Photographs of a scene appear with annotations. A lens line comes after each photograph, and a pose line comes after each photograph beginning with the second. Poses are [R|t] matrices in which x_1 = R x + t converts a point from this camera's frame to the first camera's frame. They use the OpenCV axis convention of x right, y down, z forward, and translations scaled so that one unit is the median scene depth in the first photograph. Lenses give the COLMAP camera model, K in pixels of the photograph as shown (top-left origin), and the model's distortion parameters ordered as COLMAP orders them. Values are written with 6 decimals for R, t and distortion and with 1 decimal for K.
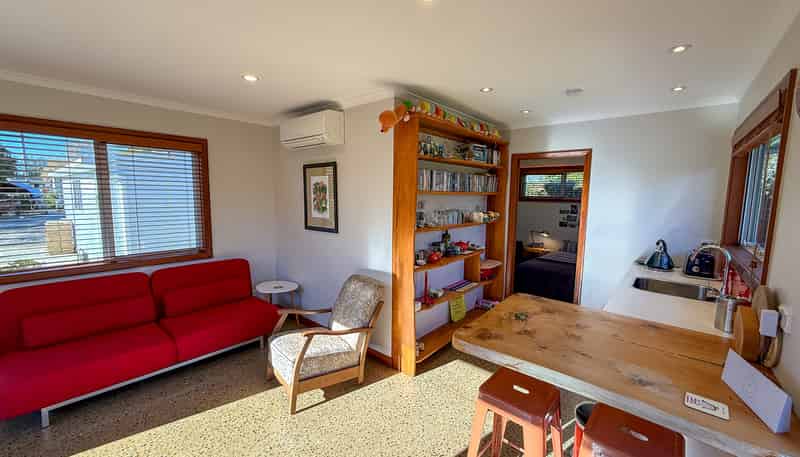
lens RADIAL K [[310.9, 0, 400.0], [0, 310.9, 228.5], [0, 0, 1]] dist [-0.000170, -0.000054]
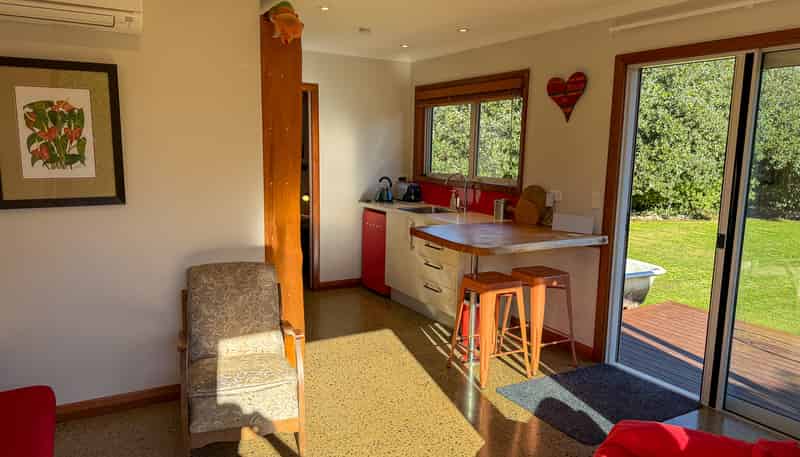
lens RADIAL K [[567.2, 0, 400.0], [0, 567.2, 228.5], [0, 0, 1]] dist [0.123198, -0.143492]
pose [[0.331634, -0.145977, 0.932046, -0.977554], [0.086218, 0.988512, 0.124143, -0.025309], [-0.939460, 0.039190, 0.340410, 0.233766]]
